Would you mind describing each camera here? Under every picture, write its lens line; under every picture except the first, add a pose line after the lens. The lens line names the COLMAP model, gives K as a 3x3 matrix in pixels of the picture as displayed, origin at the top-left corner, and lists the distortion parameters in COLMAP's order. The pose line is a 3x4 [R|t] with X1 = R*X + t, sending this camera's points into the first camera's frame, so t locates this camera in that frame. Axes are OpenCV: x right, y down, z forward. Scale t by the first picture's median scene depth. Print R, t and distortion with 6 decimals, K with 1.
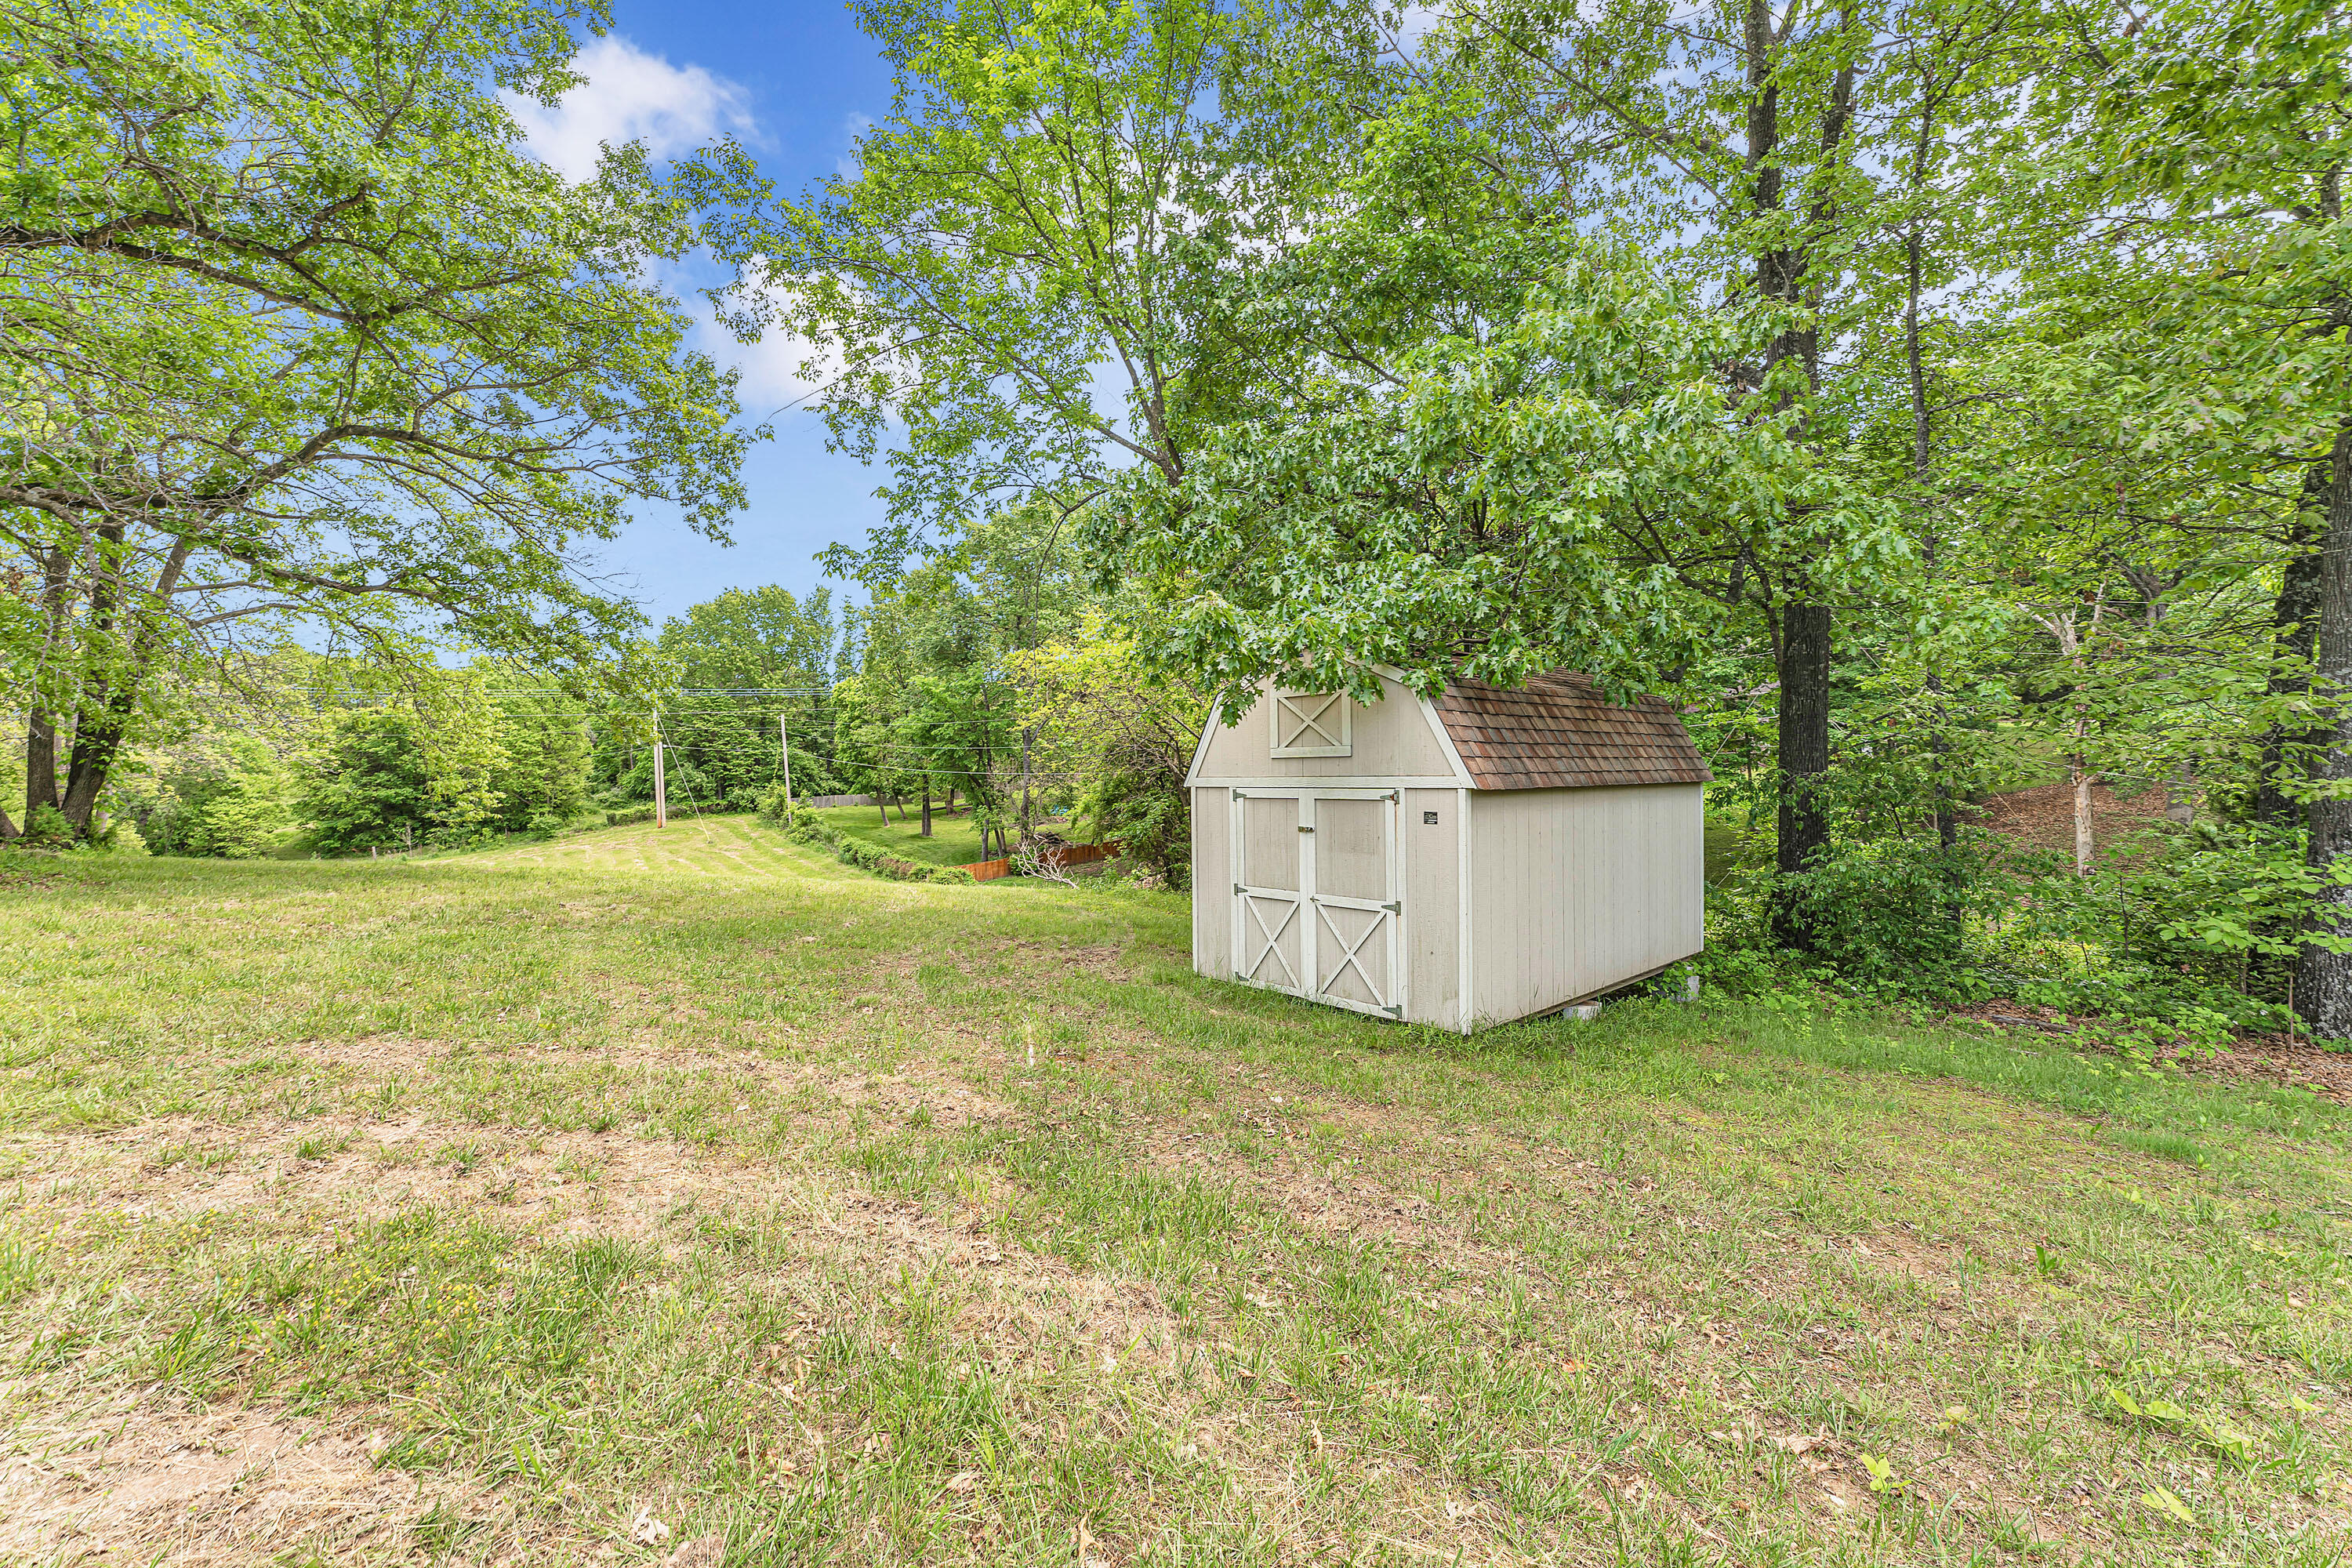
lens RADIAL K [[953.3, 0, 1176.9], [0, 953.3, 770.0], [0, 0, 1]] dist [-0.000673, 0.000243]
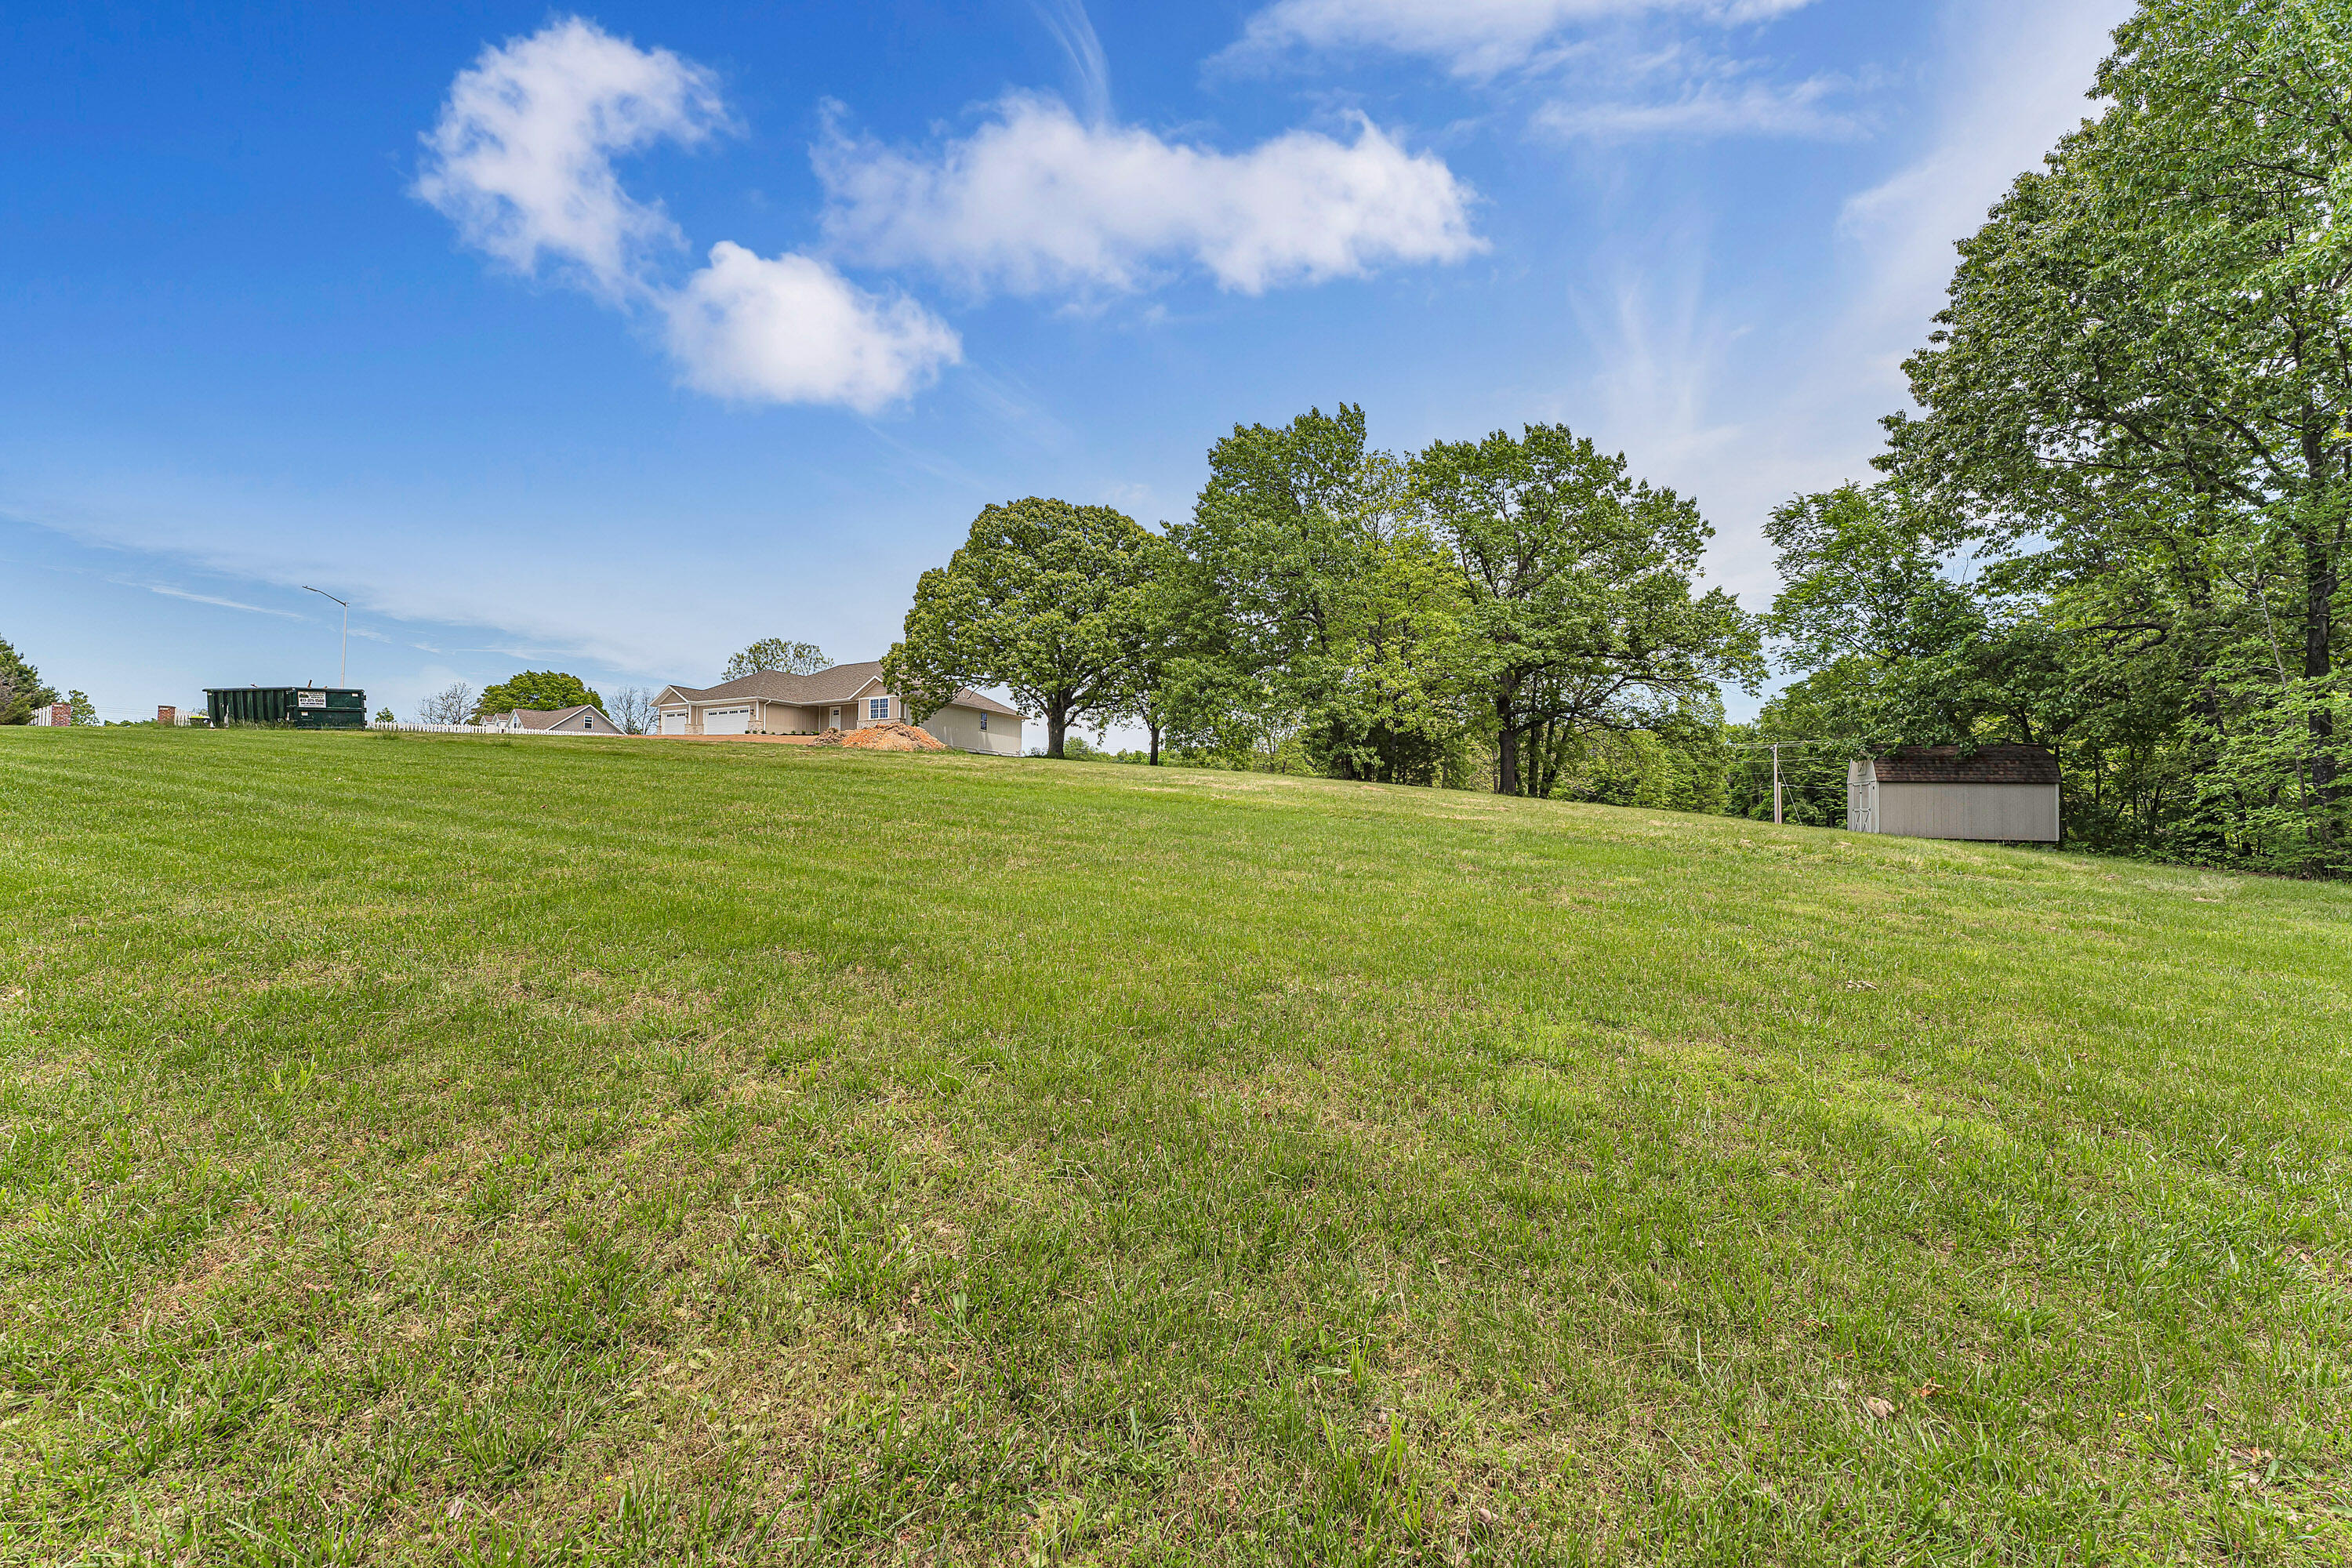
lens RADIAL K [[953.3, 0, 1166.6], [0, 953.3, 783.6], [0, 0, 1]] dist [-0.000673, 0.000243]
pose [[0.456691, -0.001316, -0.889625, 0.230041], [-0.027877, 0.999487, -0.015789, 0.016030], [0.889189, 0.032011, 0.456419, -0.332766]]
